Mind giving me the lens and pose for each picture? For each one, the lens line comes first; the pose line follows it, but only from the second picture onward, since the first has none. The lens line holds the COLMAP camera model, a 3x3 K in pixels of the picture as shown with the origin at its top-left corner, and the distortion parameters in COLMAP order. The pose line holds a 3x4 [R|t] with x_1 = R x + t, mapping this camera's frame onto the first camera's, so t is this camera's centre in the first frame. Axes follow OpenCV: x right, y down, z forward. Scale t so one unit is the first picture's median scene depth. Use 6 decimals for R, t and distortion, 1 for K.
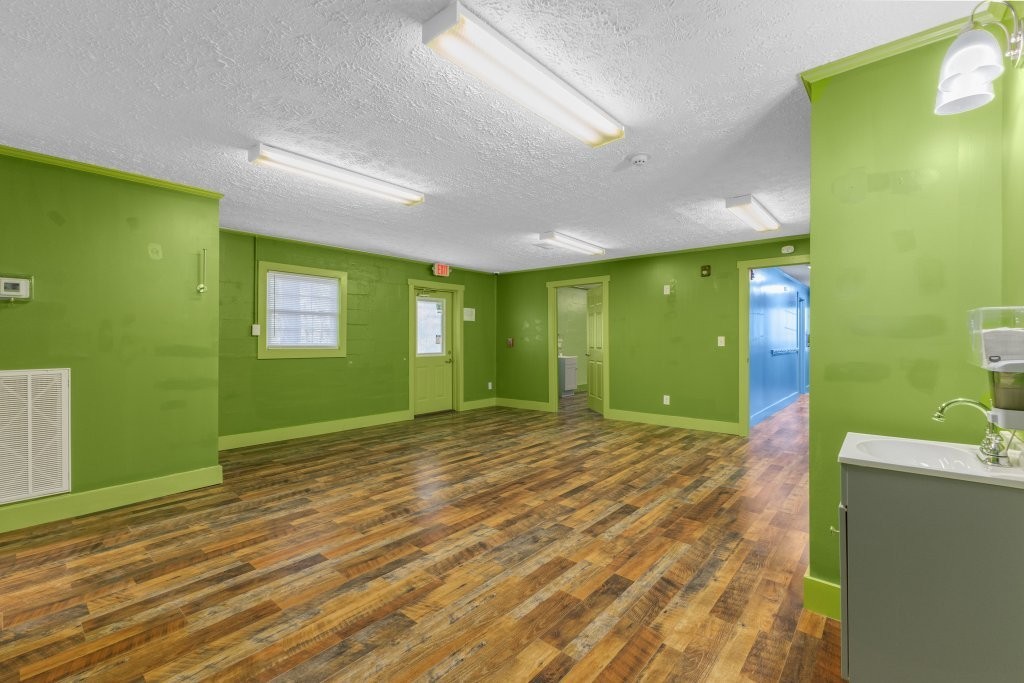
lens RADIAL K [[442.0, 0, 516.8], [0, 442.0, 338.4], [0, 0, 1]] dist [0.011594, -0.007268]
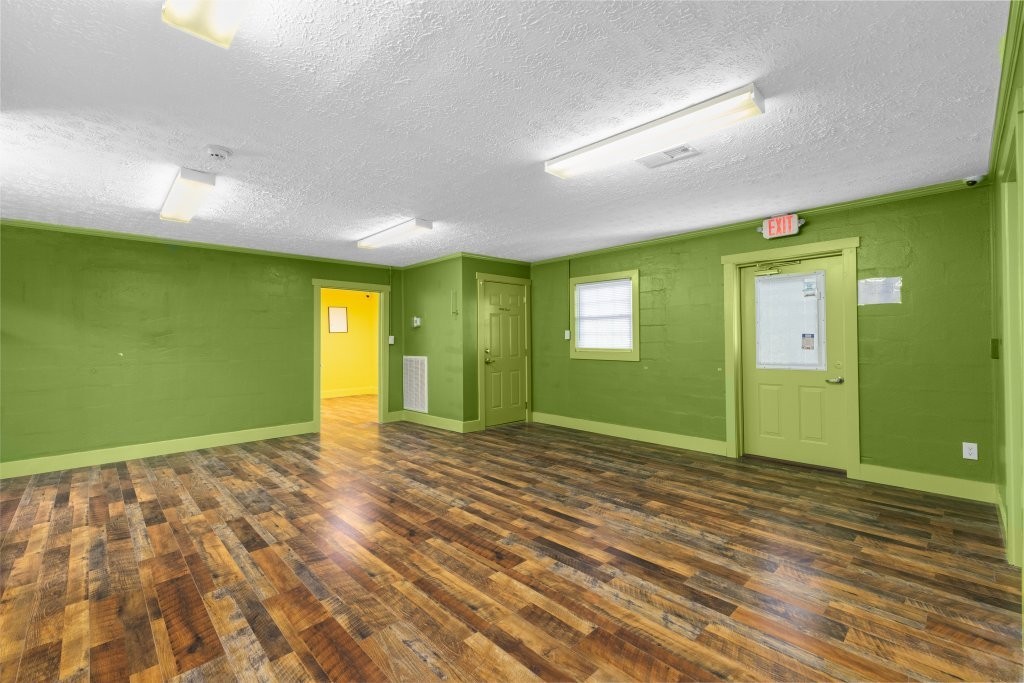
lens RADIAL K [[442.0, 0, 516.8], [0, 442.0, 338.4], [0, 0, 1]] dist [0.011594, -0.007268]
pose [[-0.099828, -0.009112, -0.994963, 0.956483], [0.007102, 0.999926, -0.009870, 0.002626], [0.994979, -0.008051, -0.099756, 1.444480]]
